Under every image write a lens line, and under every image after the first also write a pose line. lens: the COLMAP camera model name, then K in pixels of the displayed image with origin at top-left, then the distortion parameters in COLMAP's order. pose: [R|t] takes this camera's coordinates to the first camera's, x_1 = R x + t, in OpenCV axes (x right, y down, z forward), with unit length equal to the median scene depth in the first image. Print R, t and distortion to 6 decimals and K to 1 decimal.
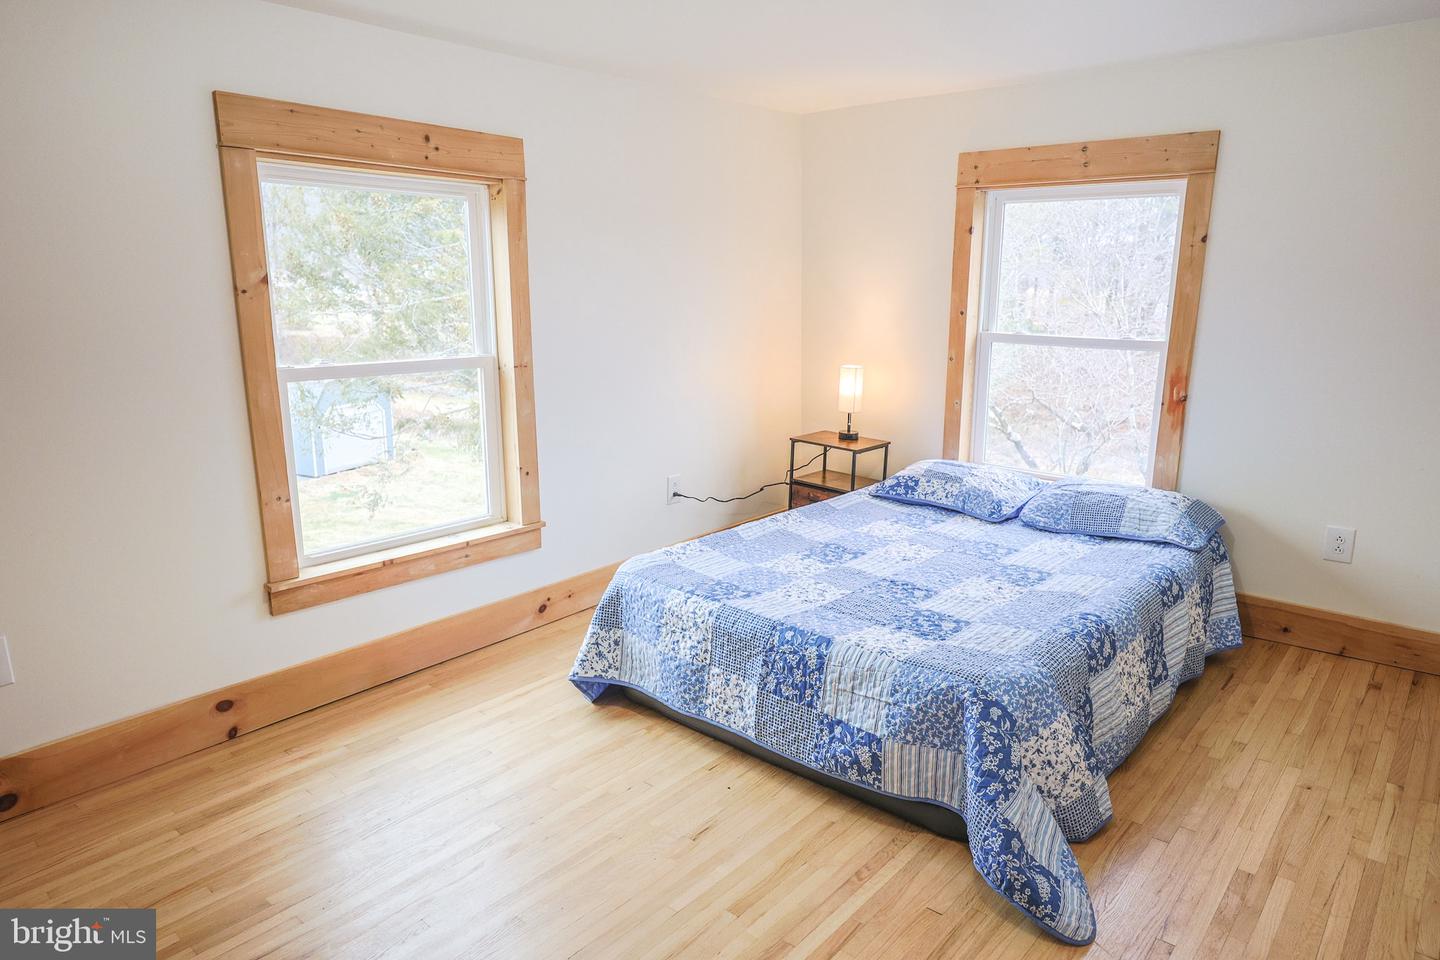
lens RADIAL K [[896.0, 0, 720.0], [0, 896.0, 480.0], [0, 0, 1]] dist [-0.001774, -0.000425]
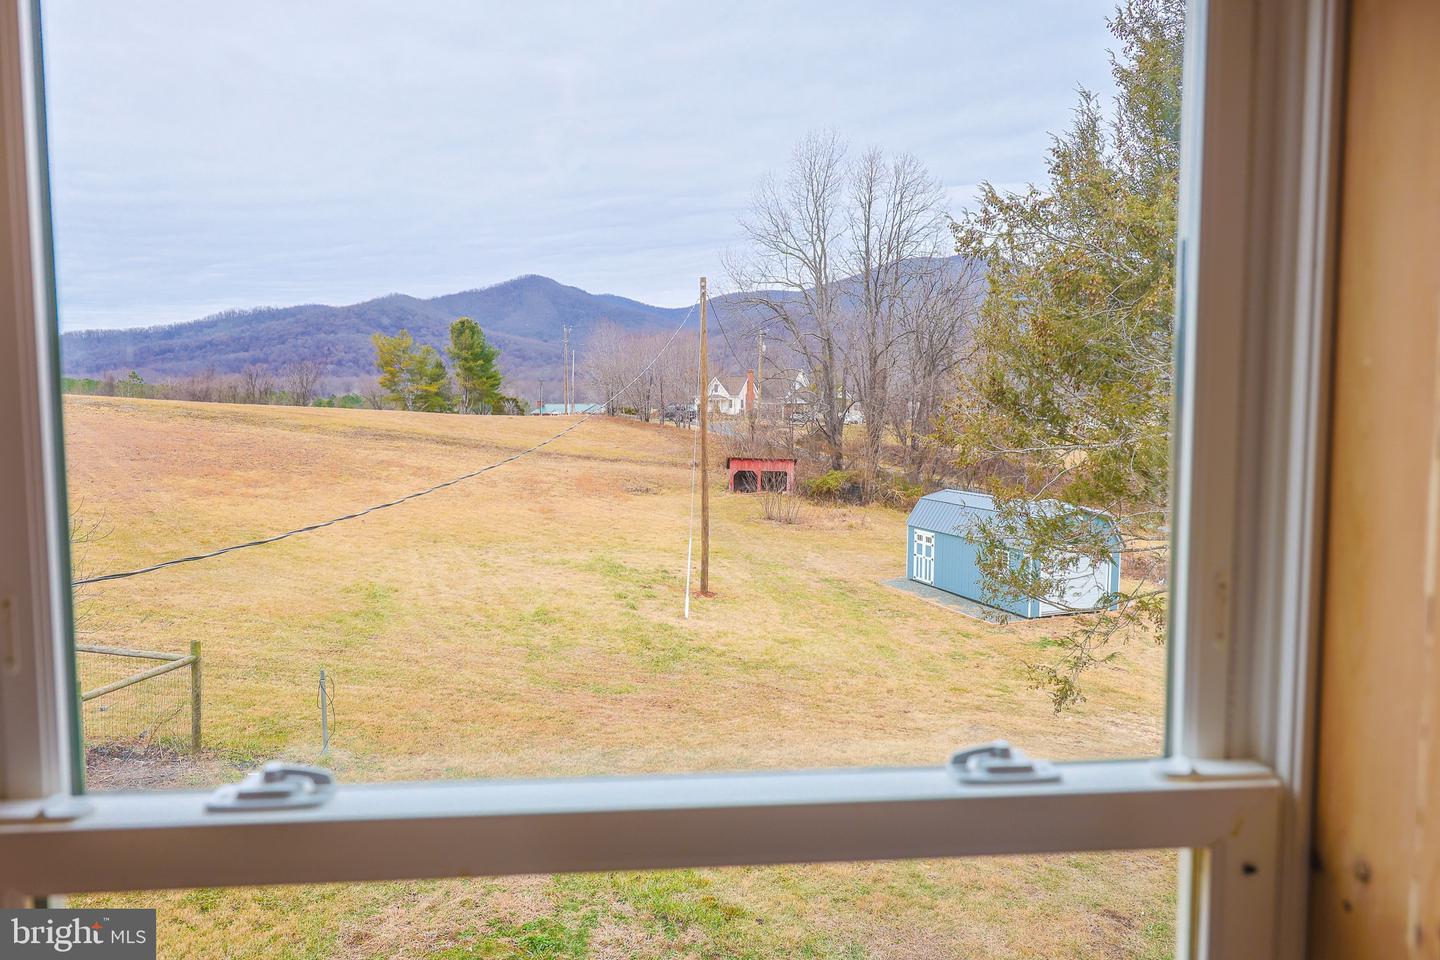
lens RADIAL K [[896.0, 0, 720.0], [0, 896.0, 480.0], [0, 0, 1]] dist [-0.001774, -0.000425]
pose [[0.706973, 0.046772, -0.705692, -0.060281], [-0.148190, 0.985458, -0.083145, -0.047644], [0.691541, 0.163358, 0.703623, 0.226548]]
